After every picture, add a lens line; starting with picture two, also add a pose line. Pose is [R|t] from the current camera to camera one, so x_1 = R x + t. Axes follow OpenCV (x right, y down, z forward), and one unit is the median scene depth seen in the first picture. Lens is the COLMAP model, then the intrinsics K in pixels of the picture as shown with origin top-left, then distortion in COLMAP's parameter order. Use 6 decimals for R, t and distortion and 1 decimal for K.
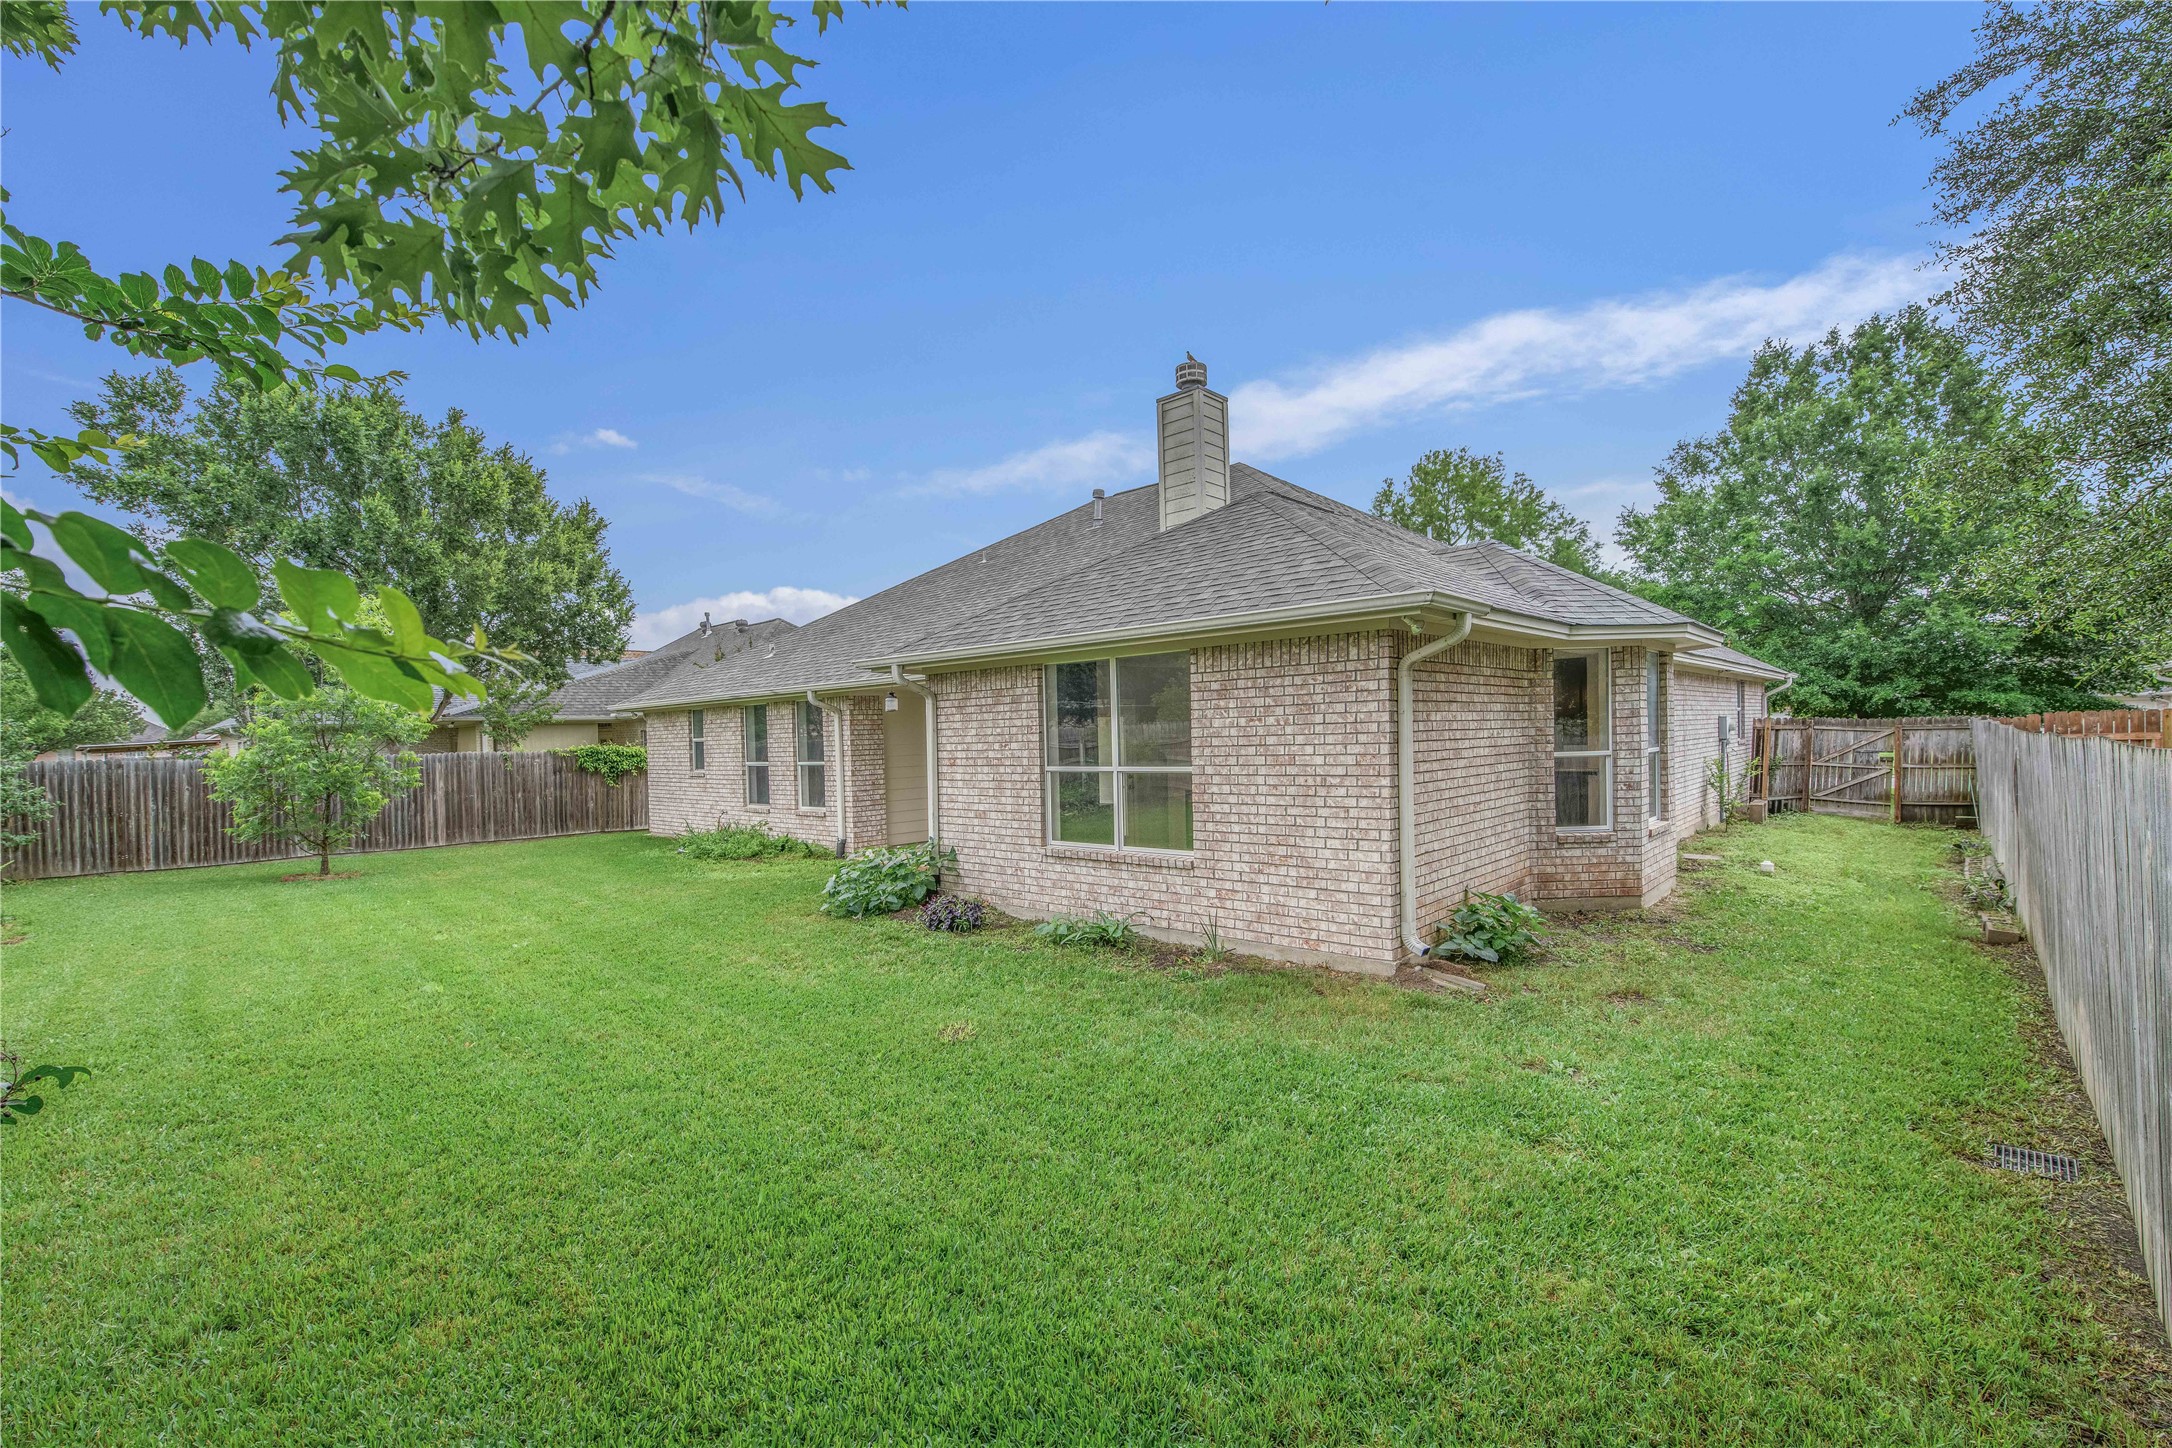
lens RADIAL K [[932.9, 0, 1101.7], [0, 932.9, 728.7], [0, 0, 1]] dist [0.009651, -0.001574]
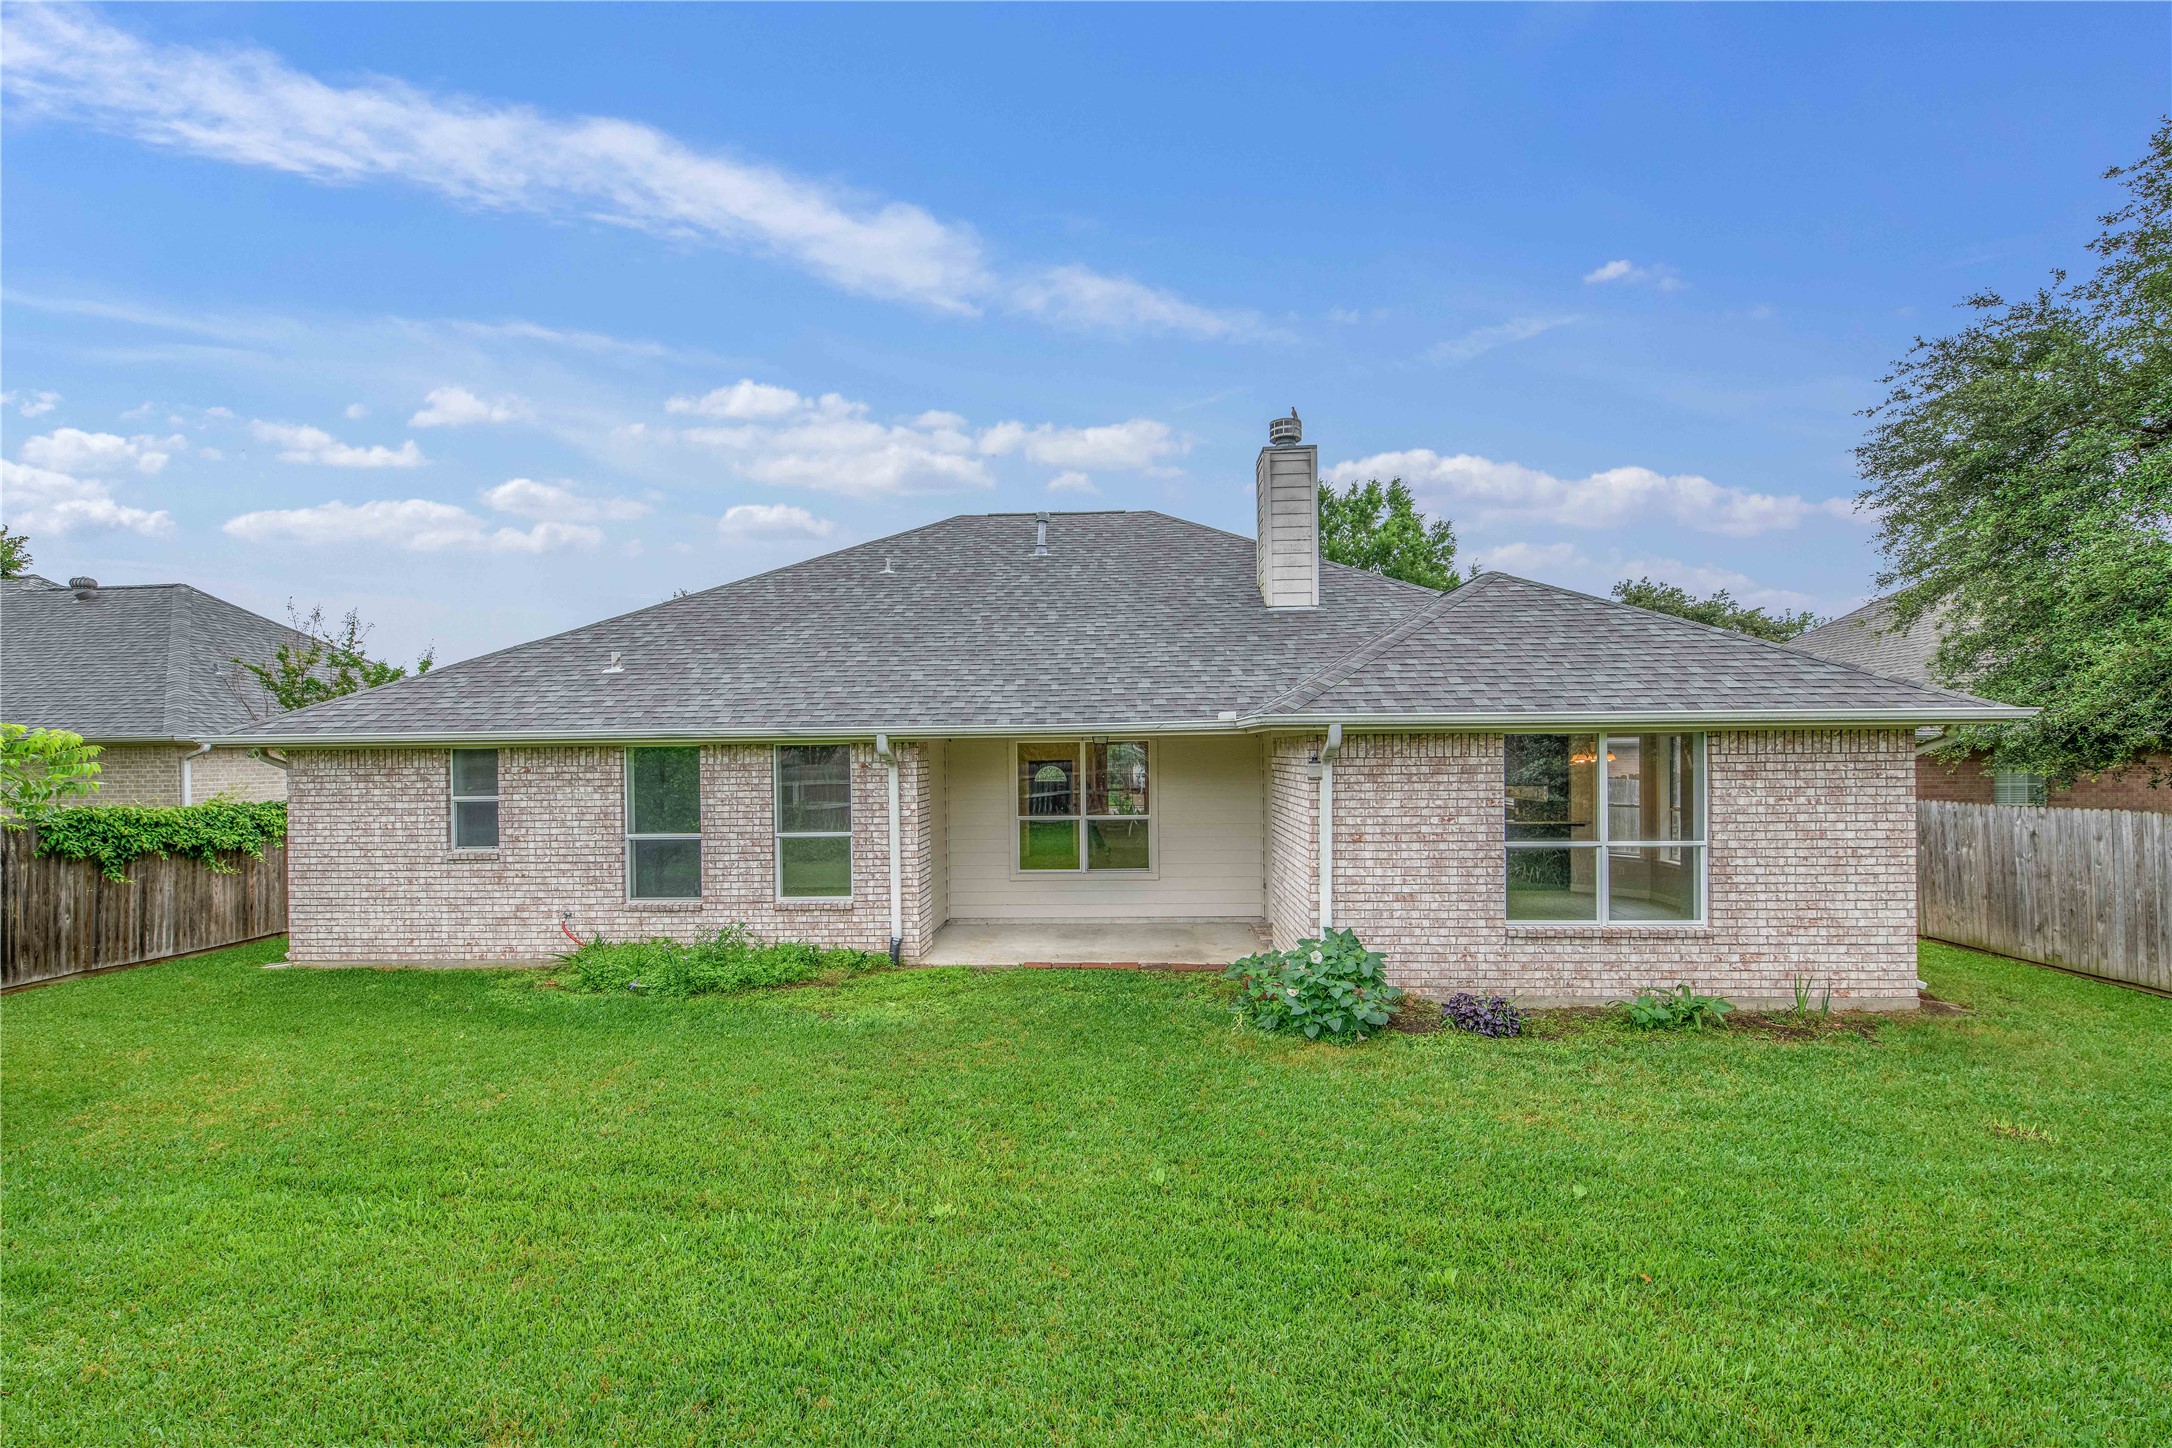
lens RADIAL K [[932.9, 0, 1098.5], [0, 932.9, 740.0], [0, 0, 1]] dist [0.009651, -0.001574]
pose [[0.775502, 0.029241, 0.630668, -1.167726], [-0.015419, 0.999506, -0.027382, -0.036283], [-0.631157, 0.011510, 0.775570, 0.629649]]
